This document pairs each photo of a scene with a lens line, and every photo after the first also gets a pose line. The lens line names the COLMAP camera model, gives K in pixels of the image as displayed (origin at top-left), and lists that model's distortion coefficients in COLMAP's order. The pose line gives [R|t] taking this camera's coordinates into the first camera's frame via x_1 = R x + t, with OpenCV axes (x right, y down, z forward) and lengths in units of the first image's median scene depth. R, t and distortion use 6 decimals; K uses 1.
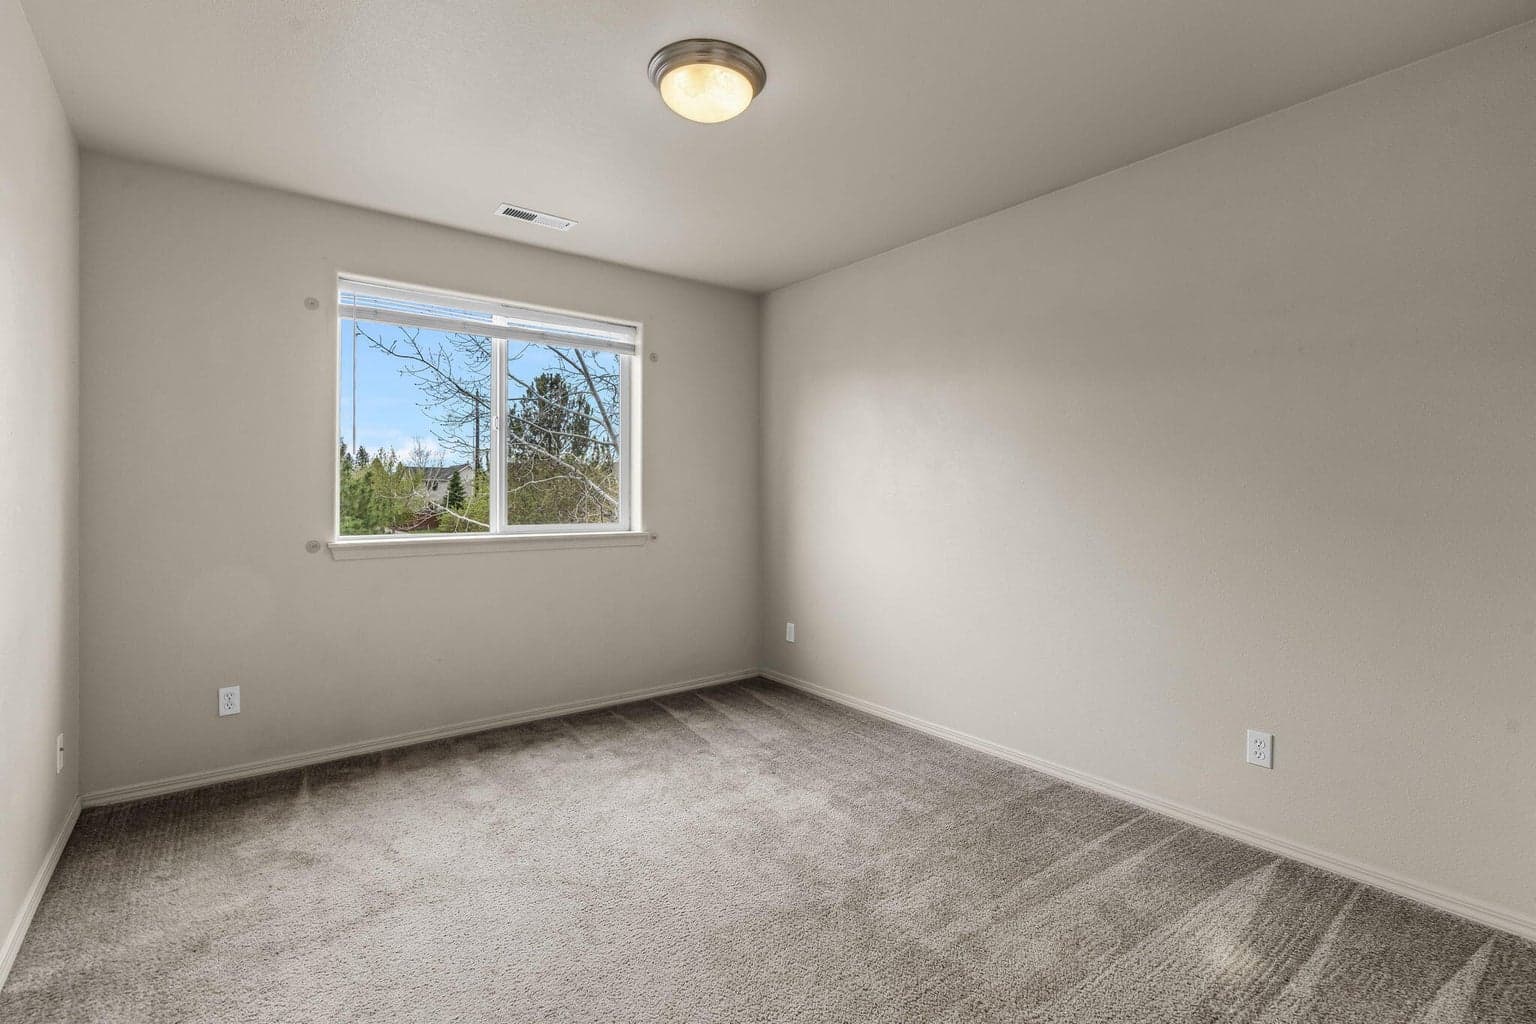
lens RADIAL K [[694.9, 0, 767.9], [0, 694.9, 497.7], [0, 0, 1]] dist [-0.012753, 0.000676]
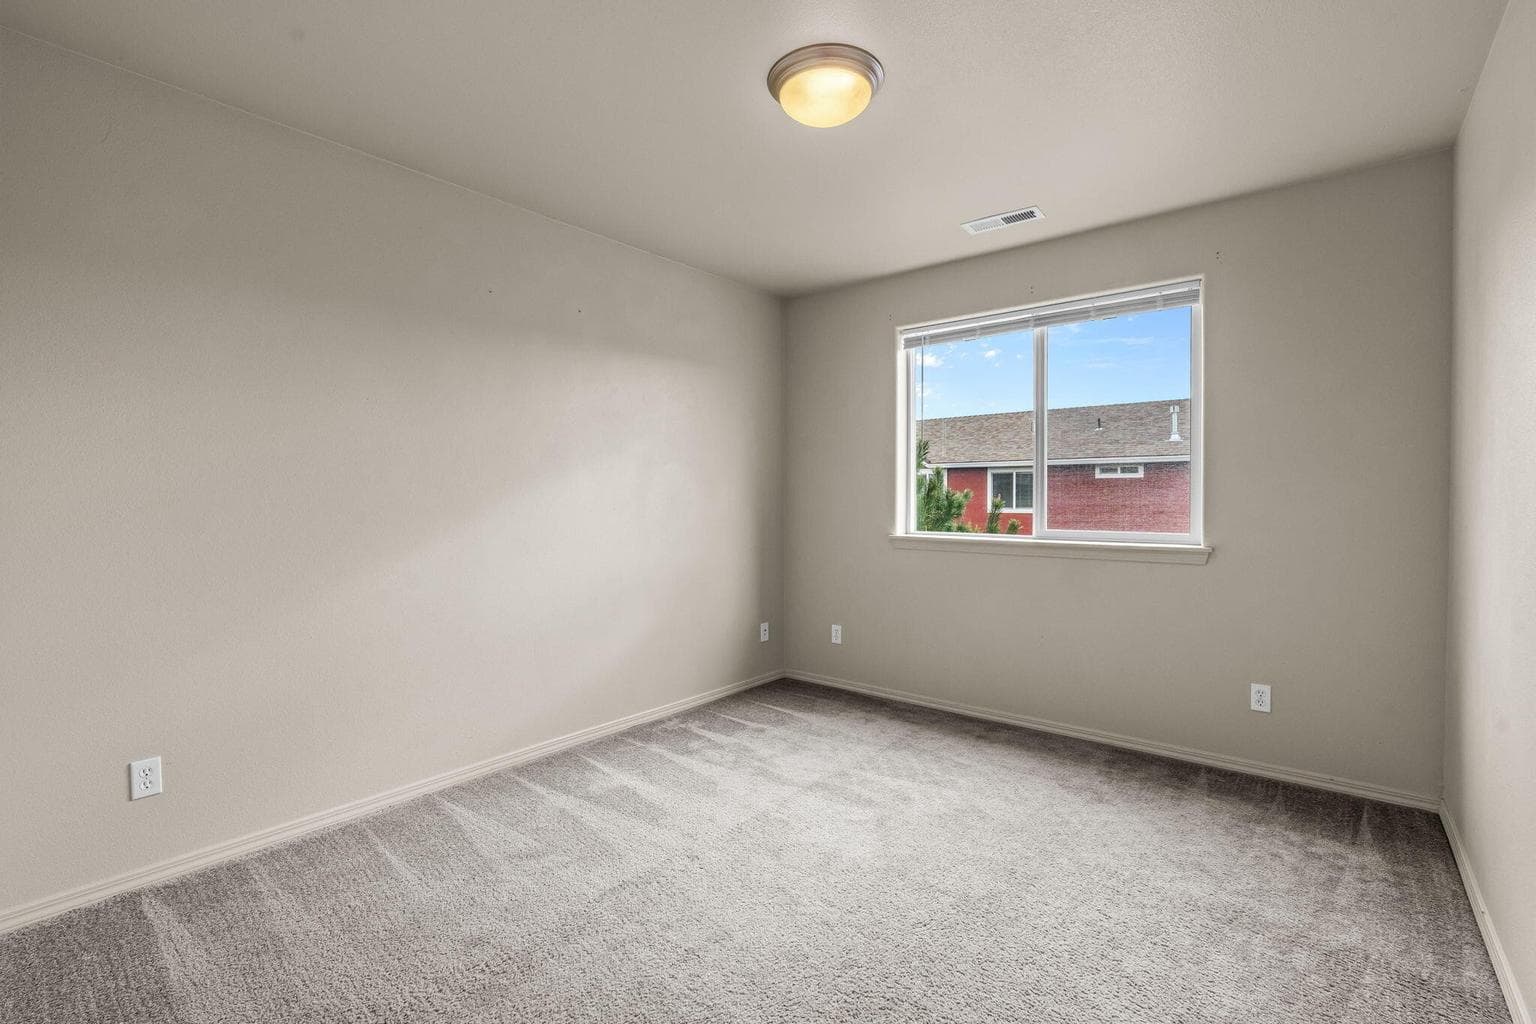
lens RADIAL K [[694.9, 0, 766.4], [0, 694.9, 510.7], [0, 0, 1]] dist [-0.012753, 0.000676]
pose [[0.208710, 0.018238, -0.977808, 0.496572], [-0.005841, 0.999832, 0.017403, -0.001697], [0.977960, 0.002079, 0.208781, 0.394727]]
